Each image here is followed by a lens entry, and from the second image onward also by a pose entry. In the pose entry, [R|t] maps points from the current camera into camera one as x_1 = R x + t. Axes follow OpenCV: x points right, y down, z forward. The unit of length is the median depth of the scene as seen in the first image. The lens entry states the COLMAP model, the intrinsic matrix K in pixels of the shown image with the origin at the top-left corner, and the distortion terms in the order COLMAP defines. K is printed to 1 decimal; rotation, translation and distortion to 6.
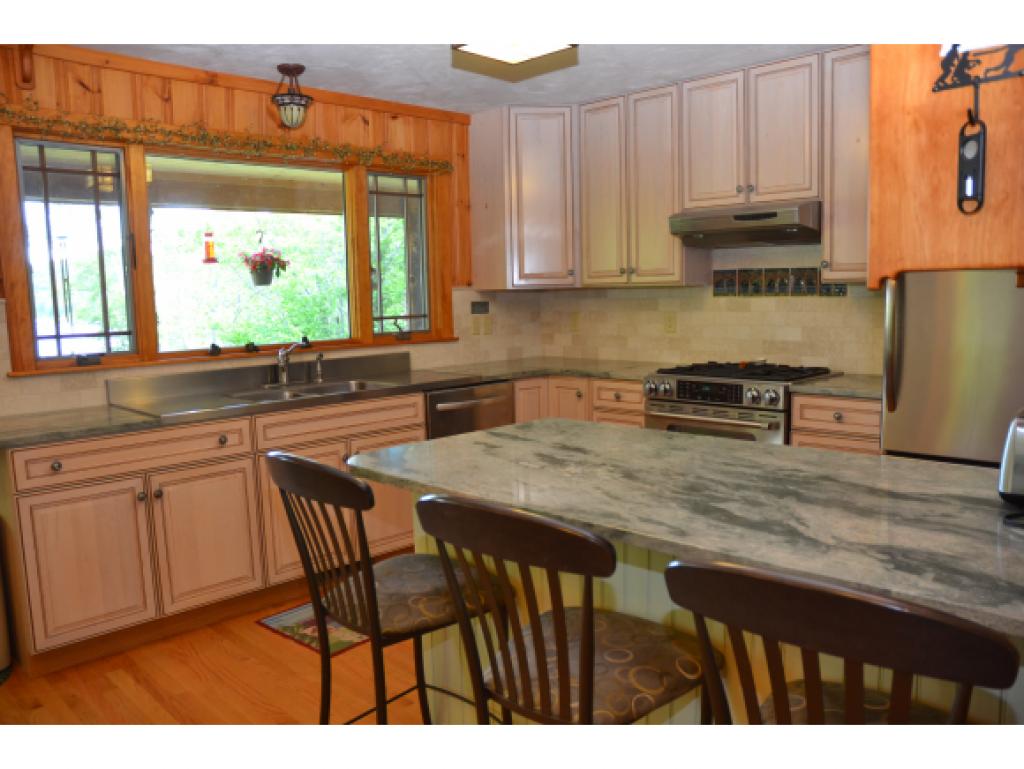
lens RADIAL K [[804.9, 0, 516.1], [0, 804.9, 396.1], [0, 0, 1]] dist [-0.170246, 0.179130]
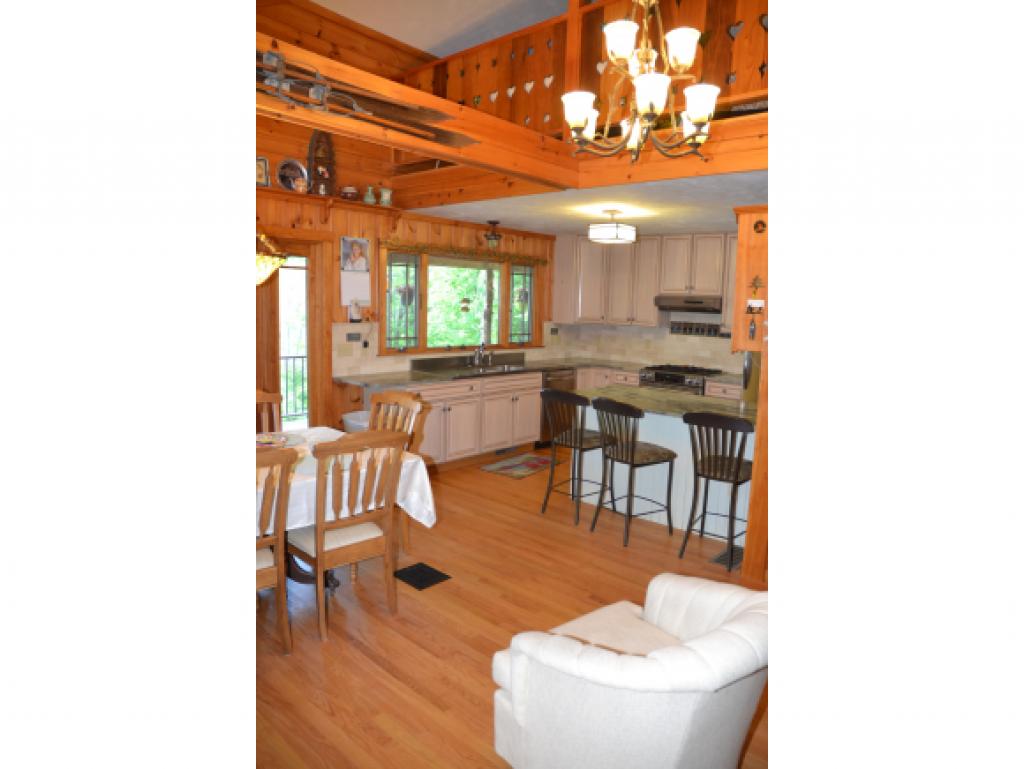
lens RADIAL K [[606.1, 0, 537.7], [0, 606.1, 382.5], [0, 0, 1]] dist [-0.120964, 0.000680]
pose [[0.995553, 0.048828, 0.080562, -0.241711], [-0.049222, 0.998784, 0.002910, 0.018557], [-0.080322, -0.006863, 0.996745, -0.613835]]
